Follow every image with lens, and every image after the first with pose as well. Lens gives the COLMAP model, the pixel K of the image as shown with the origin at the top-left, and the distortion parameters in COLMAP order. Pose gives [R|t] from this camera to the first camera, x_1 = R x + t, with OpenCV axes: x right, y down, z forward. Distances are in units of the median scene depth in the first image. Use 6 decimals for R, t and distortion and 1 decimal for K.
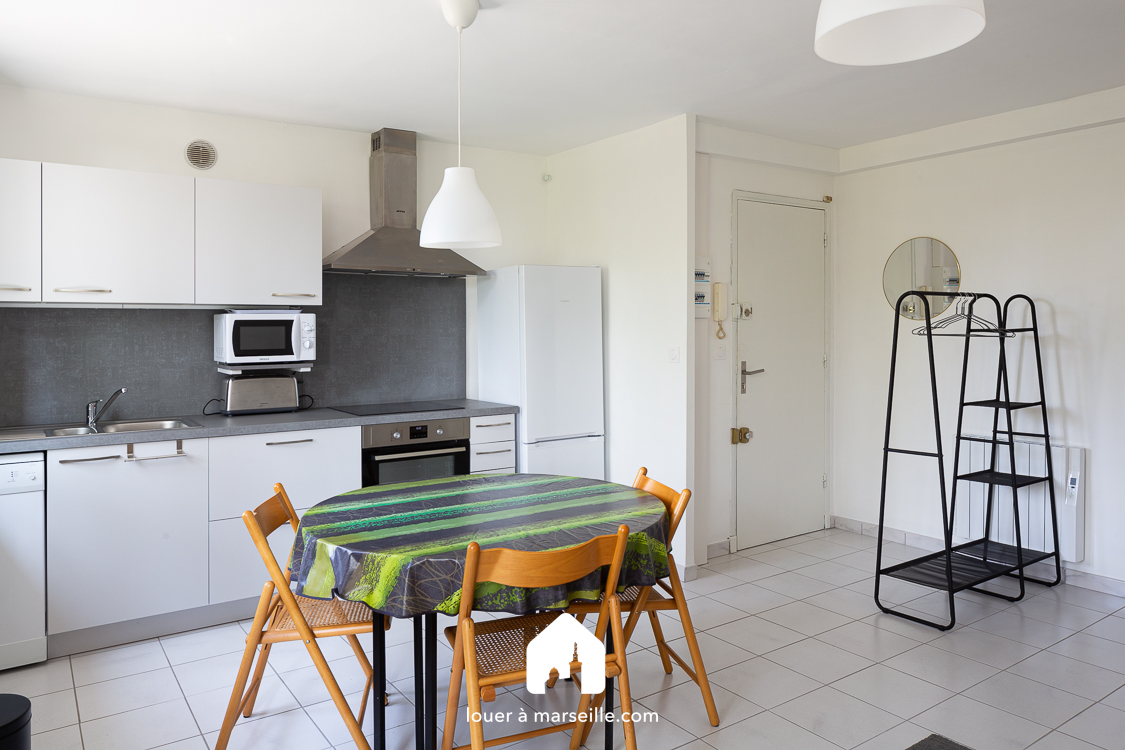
lens RADIAL K [[784.8, 0, 579.9], [0, 784.8, 379.9], [0, 0, 1]] dist [-0.002969, 0.001558]
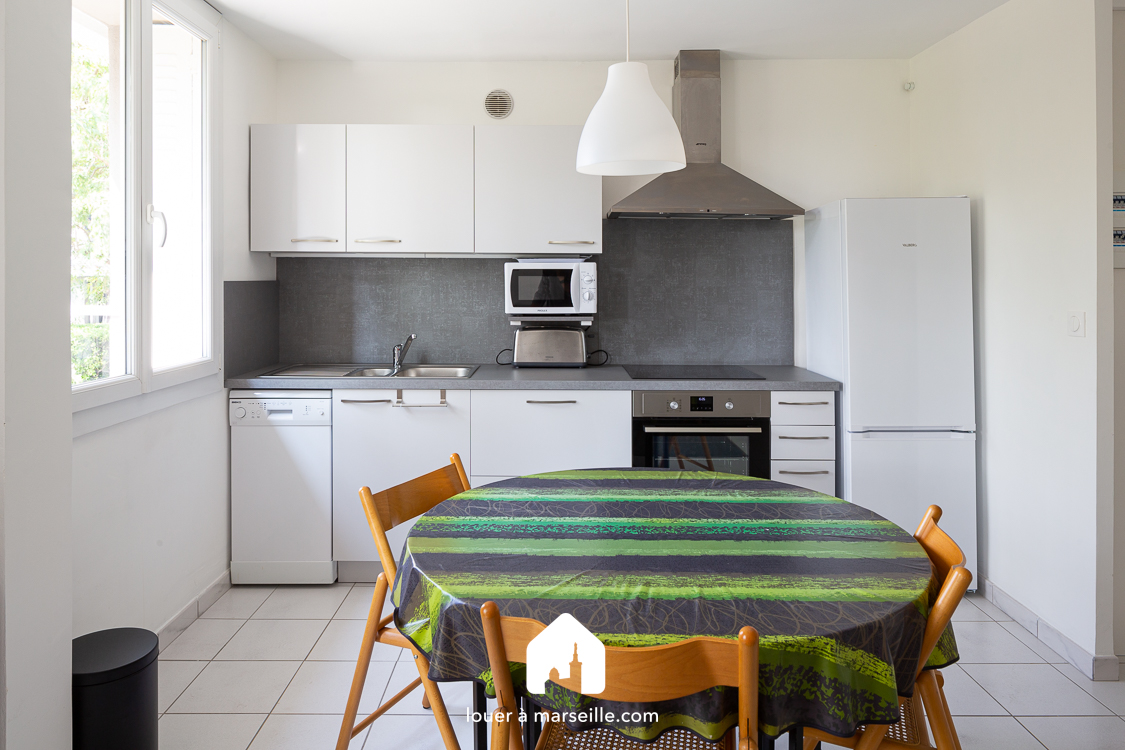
lens RADIAL K [[763.9, 0, 560.5], [0, 763.9, 295.2], [0, 0, 1]] dist [-0.008314, -0.001361]
pose [[0.817671, 0.021707, -0.575276, 0.141478], [-0.047560, 0.998420, -0.029925, -0.017872], [0.573717, 0.051829, 0.817412, 0.253082]]
